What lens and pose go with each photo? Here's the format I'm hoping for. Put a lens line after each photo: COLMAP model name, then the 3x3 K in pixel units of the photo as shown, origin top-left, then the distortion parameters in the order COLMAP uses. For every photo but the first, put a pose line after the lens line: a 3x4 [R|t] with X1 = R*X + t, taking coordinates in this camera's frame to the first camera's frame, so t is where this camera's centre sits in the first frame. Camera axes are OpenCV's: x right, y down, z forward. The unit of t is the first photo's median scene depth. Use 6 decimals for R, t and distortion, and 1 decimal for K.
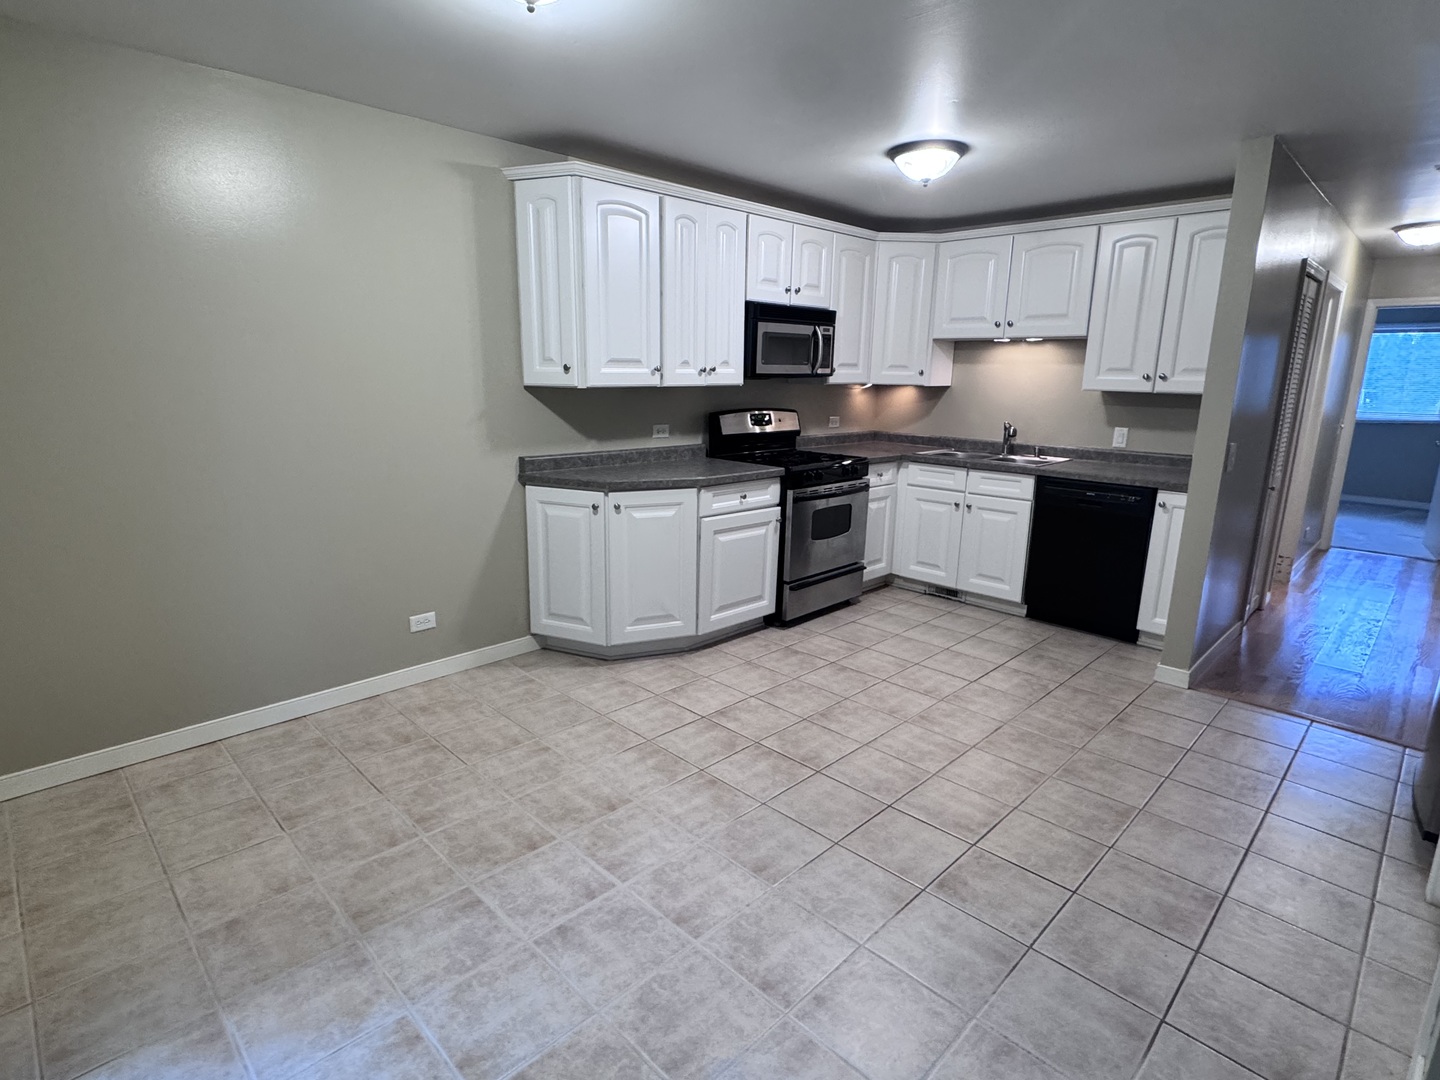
lens RADIAL K [[747.0, 0, 716.0], [0, 747.0, 541.0], [0, 0, 1]] dist [-0.002106, 0.000070]
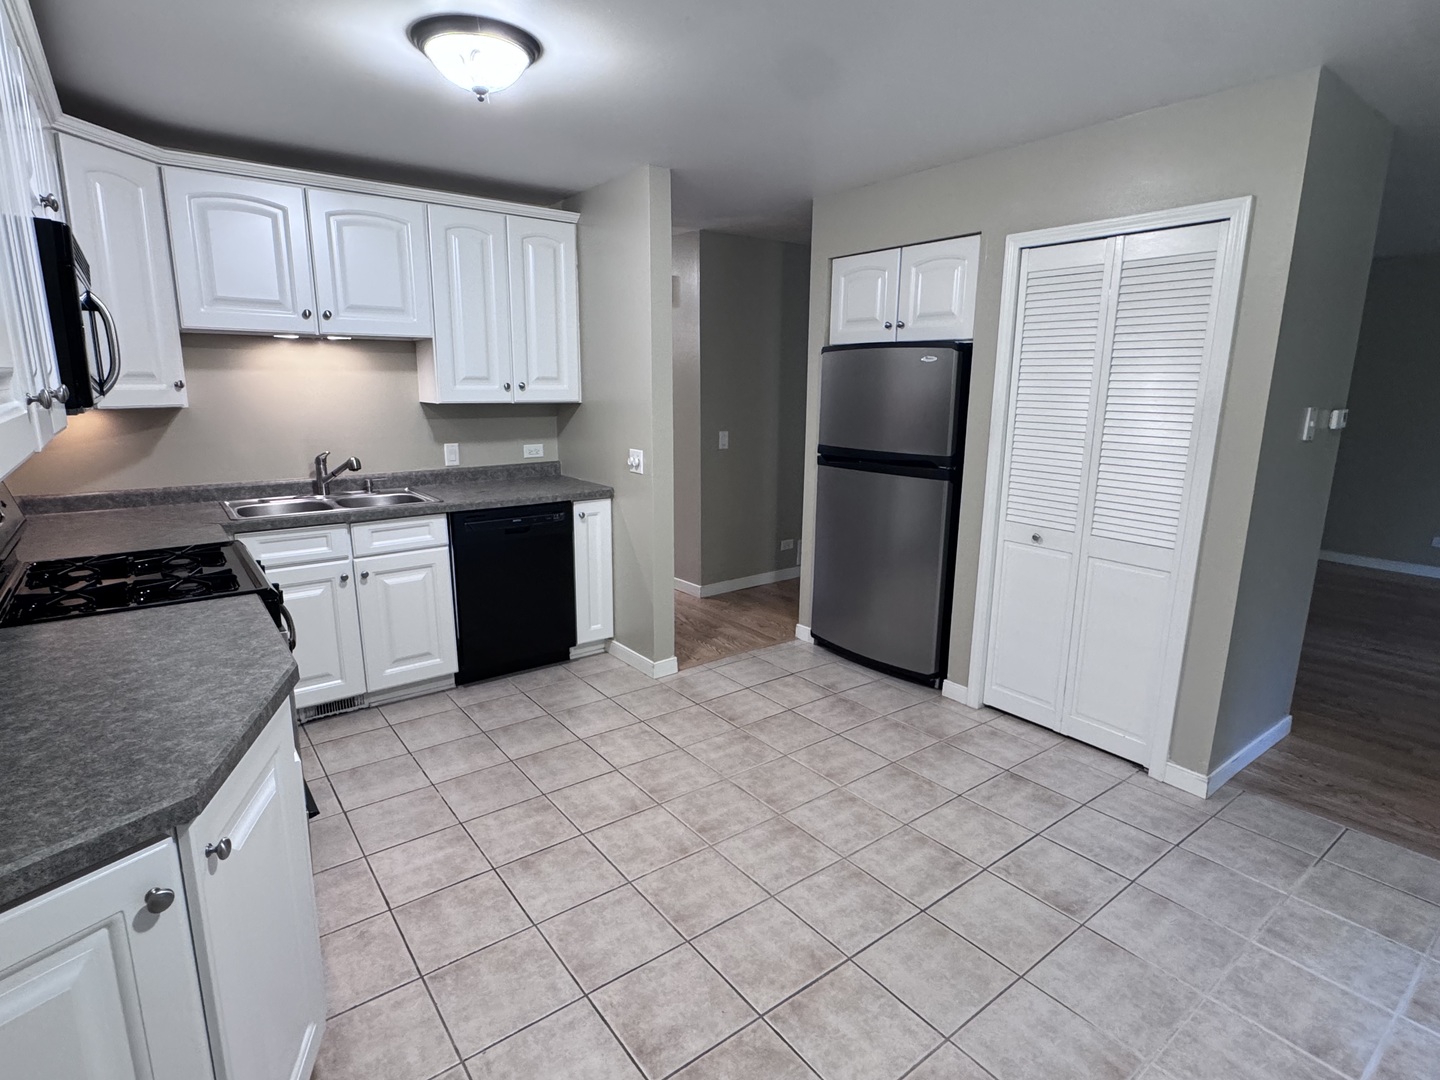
lens RADIAL K [[747.0, 0, 715.5], [0, 747.0, 535.2], [0, 0, 1]] dist [-0.002106, 0.000070]
pose [[0.136291, -0.216684, 0.966681, -0.335821], [0.214863, 0.959025, 0.184675, -0.165434], [-0.967088, 0.182534, 0.177264, 0.645387]]
